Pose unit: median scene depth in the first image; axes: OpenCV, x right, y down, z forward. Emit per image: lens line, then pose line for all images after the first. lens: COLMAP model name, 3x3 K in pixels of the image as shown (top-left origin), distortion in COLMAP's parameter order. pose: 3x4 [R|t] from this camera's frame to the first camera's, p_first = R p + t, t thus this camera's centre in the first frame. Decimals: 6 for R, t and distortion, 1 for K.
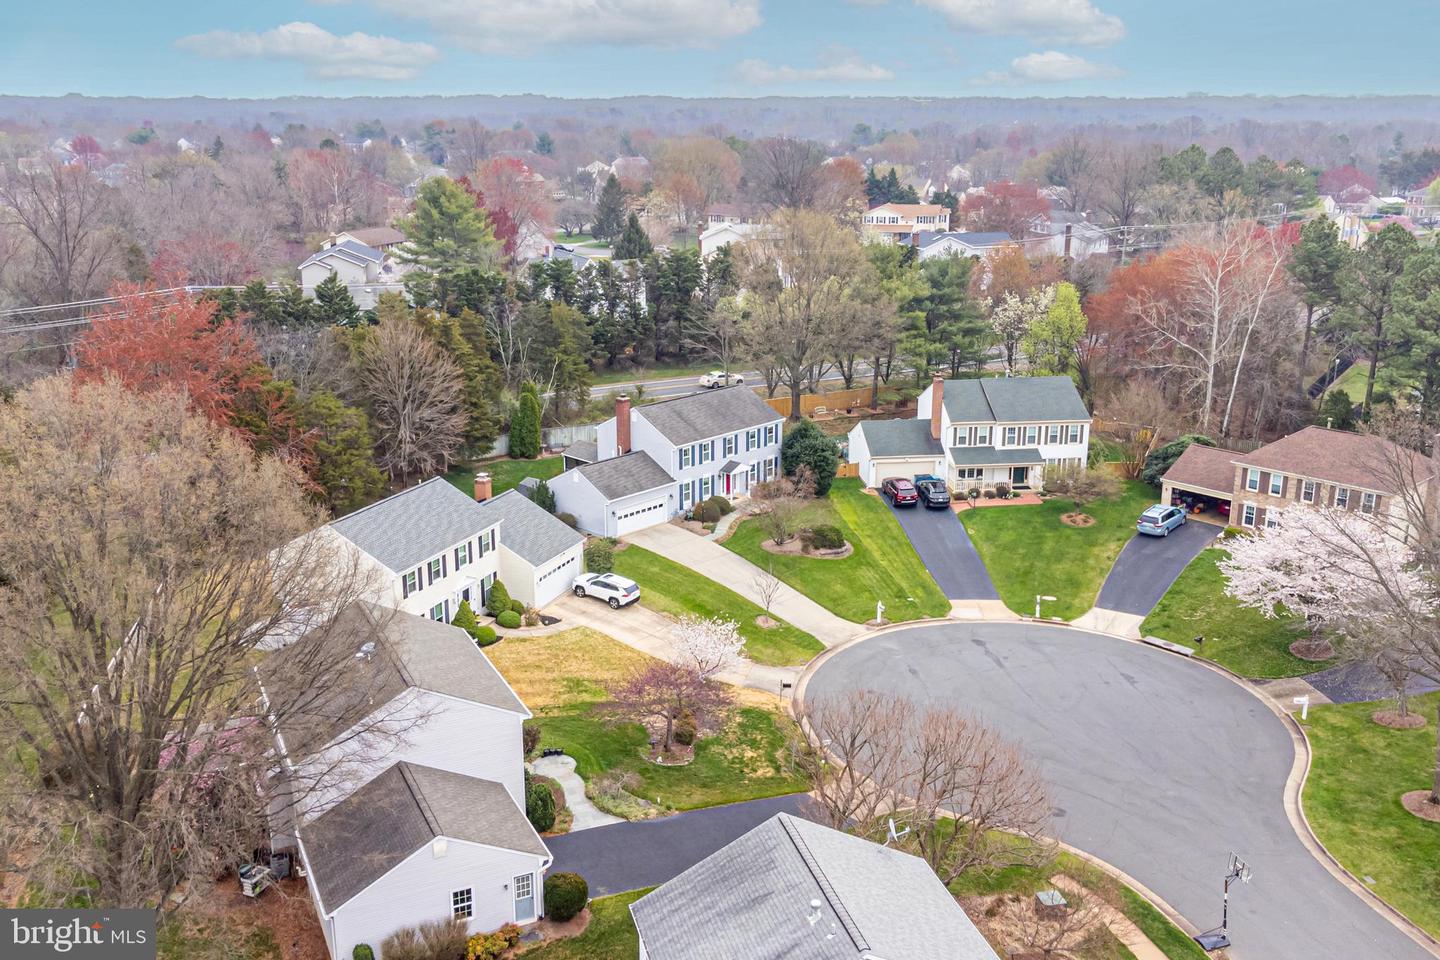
lens RADIAL K [[1275.7, 0, 688.5], [0, 1275.7, 486.9], [0, 0, 1]] dist [0.050647, -0.015084]
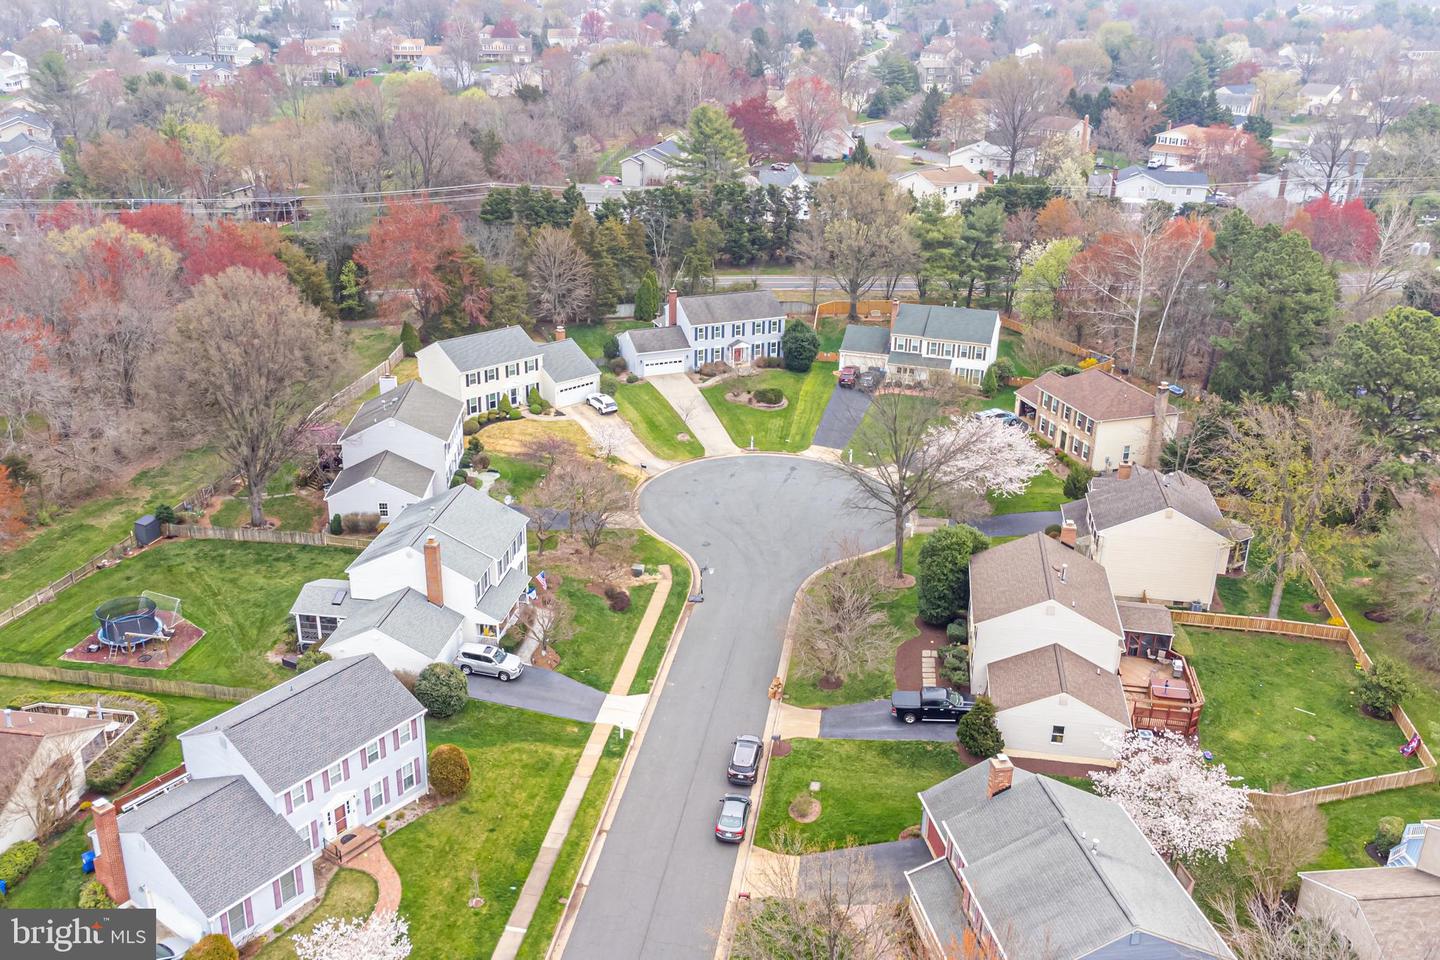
lens RADIAL K [[1261.5, 0, 704.1], [0, 1261.5, 477.6], [0, 0, 1]] dist [0.037048, 0.008551]
pose [[0.915892, 0.173210, -0.362133, 0.587375], [-0.131669, 0.981836, 0.136608, -0.060740], [0.379217, -0.077436, 0.922062, -0.444204]]
